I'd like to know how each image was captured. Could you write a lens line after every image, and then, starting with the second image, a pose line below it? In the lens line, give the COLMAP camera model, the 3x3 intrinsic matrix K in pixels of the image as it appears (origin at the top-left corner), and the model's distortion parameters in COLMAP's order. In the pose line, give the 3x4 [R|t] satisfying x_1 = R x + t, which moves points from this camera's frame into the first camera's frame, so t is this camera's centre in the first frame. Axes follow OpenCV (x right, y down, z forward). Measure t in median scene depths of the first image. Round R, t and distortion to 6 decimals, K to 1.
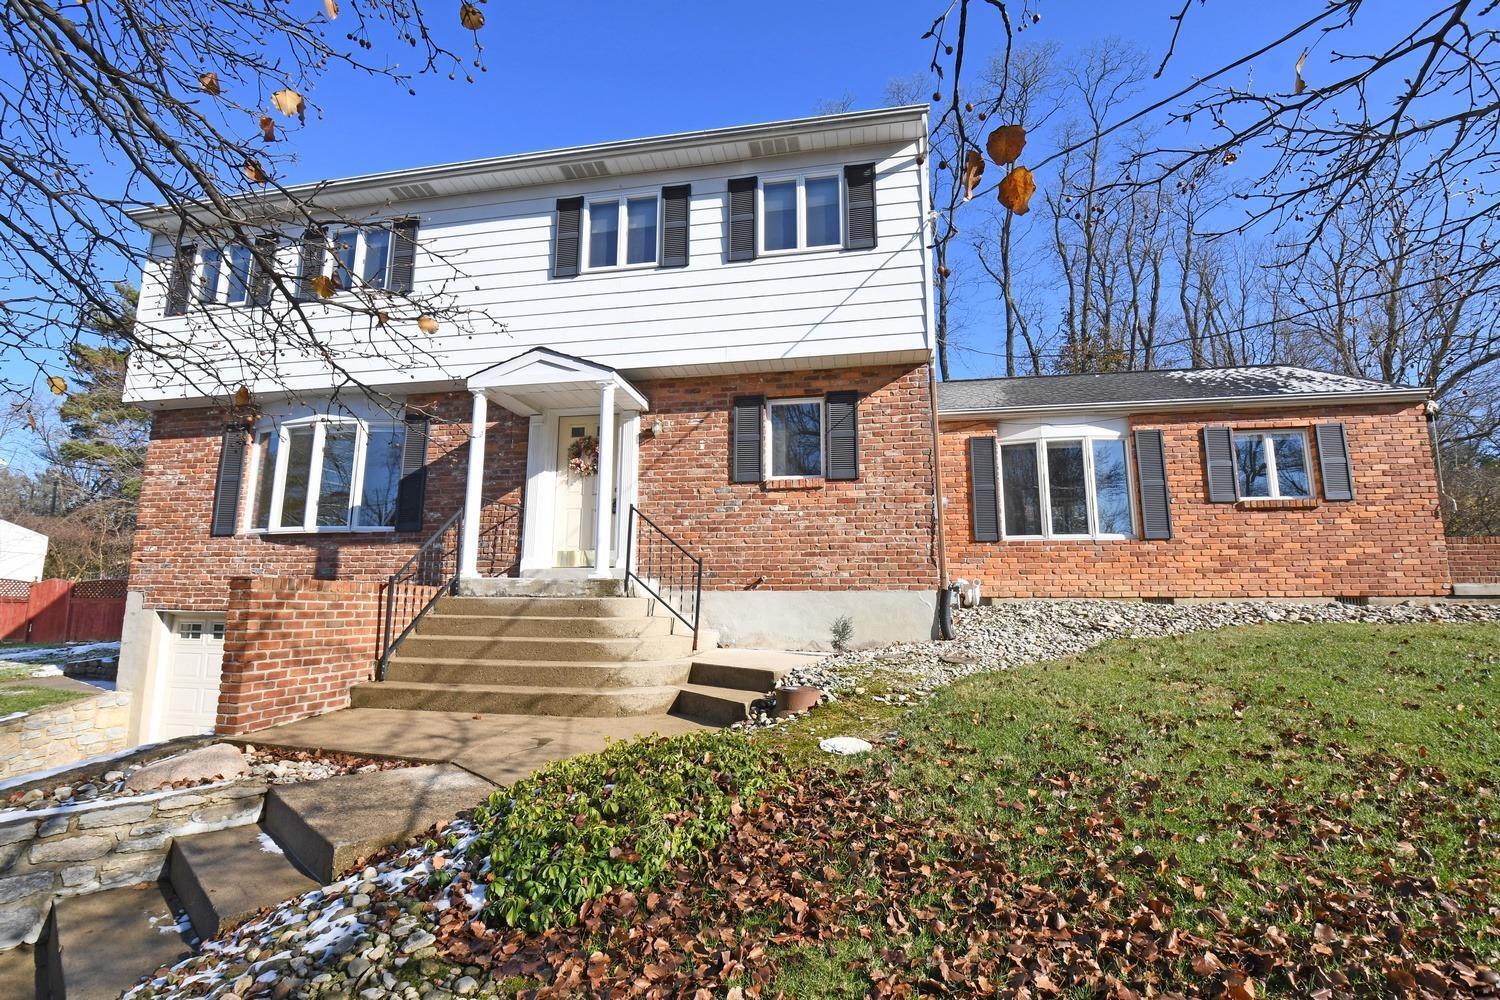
lens RADIAL K [[636.2, 0, 749.6], [0, 636.2, 518.6], [0, 0, 1]] dist [0.015474, -0.035725]
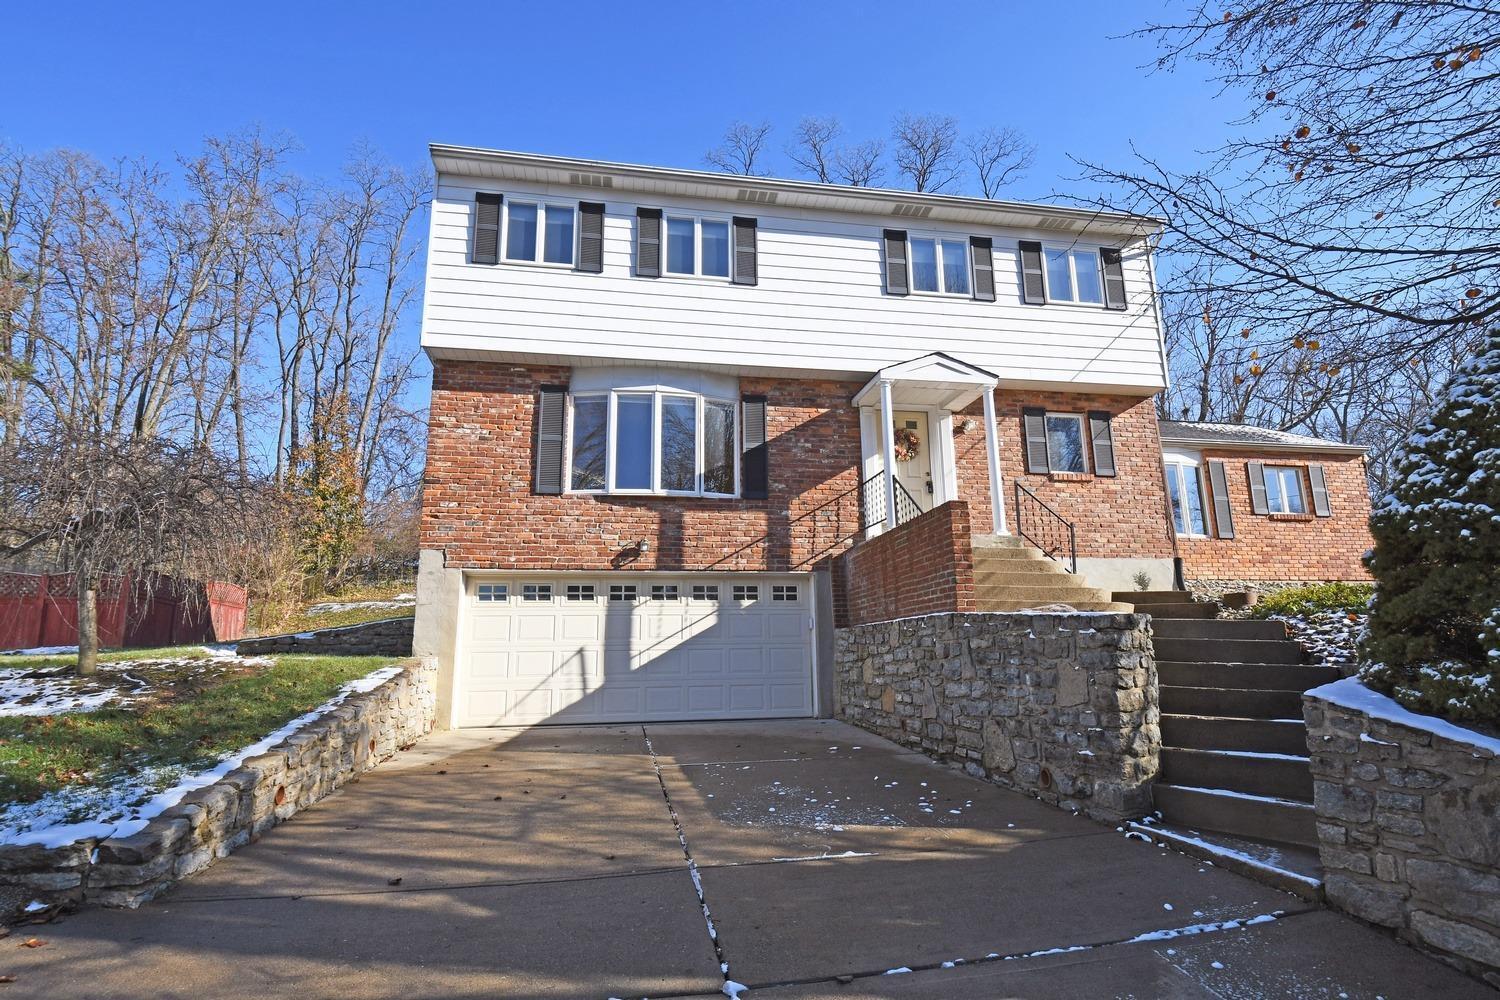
lens RADIAL K [[675.9, 0, 749.5], [0, 675.9, 528.2], [0, 0, 1]] dist [-0.001749, -0.000420]
pose [[0.949951, 0.045201, 0.309112, -0.884817], [-0.031491, 0.998292, -0.049203, 0.125019], [-0.310808, 0.037006, 0.949752, -0.100763]]
